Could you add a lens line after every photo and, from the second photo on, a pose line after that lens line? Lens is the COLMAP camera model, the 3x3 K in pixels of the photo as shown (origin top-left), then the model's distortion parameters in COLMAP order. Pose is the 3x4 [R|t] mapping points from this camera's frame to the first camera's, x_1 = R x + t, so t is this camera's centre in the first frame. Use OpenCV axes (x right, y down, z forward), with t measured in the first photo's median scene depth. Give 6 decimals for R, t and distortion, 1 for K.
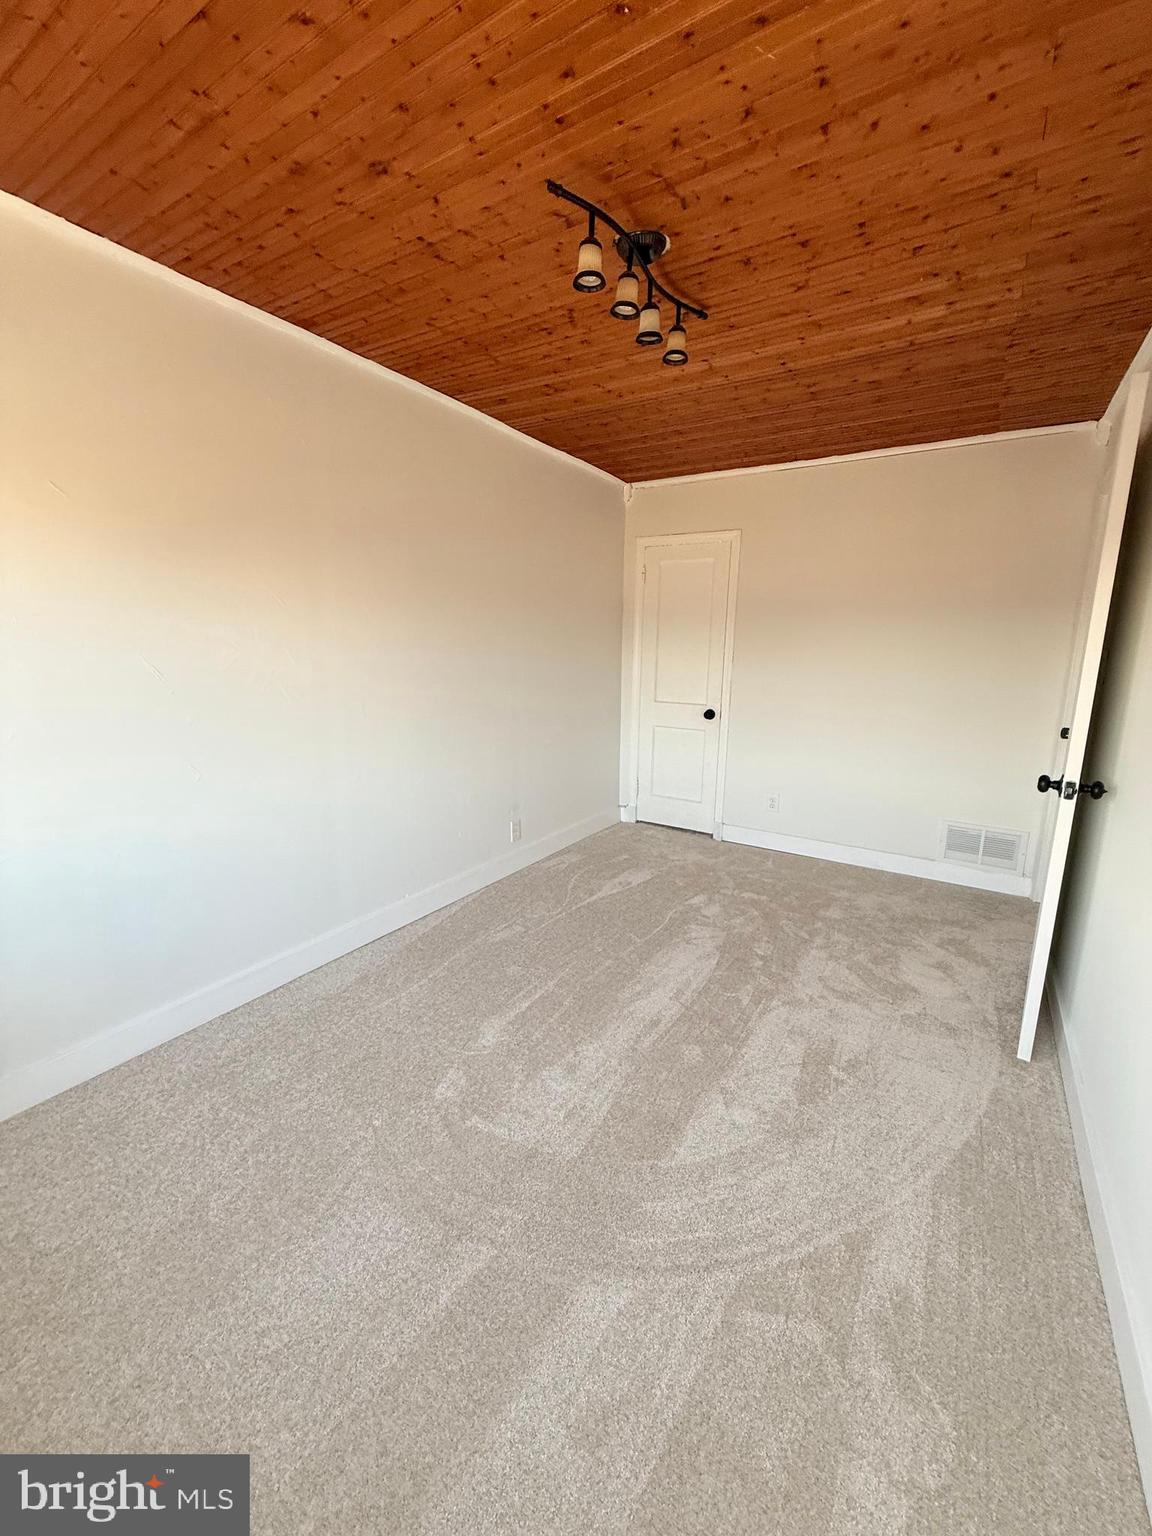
lens RADIAL K [[606.3, 0, 576.3], [0, 606.3, 767.3], [0, 0, 1]] dist [0.000055, 0.000192]
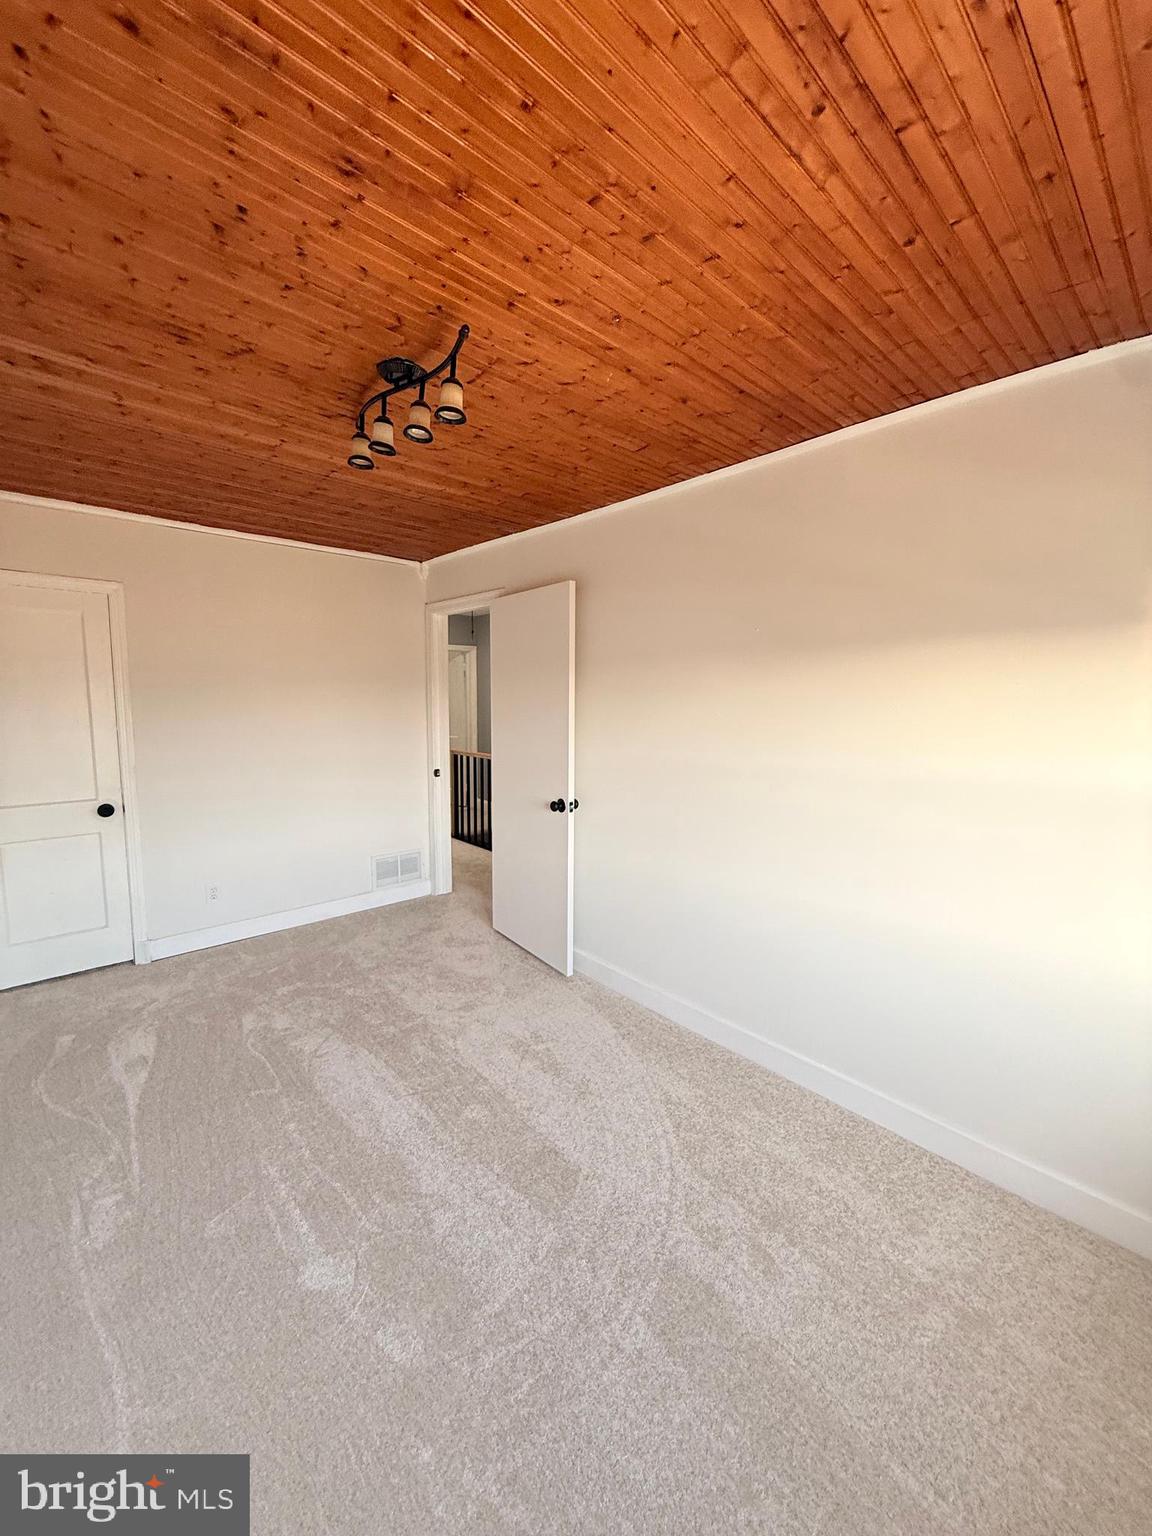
lens RADIAL K [[606.3, 0, 572.2], [0, 606.3, 765.8], [0, 0, 1]] dist [0.000055, 0.000192]
pose [[0.268656, -0.123277, 0.955315, -0.501744], [0.190309, 0.979020, 0.072817, -0.123239], [-0.944249, 0.162243, 0.286480, 0.303160]]
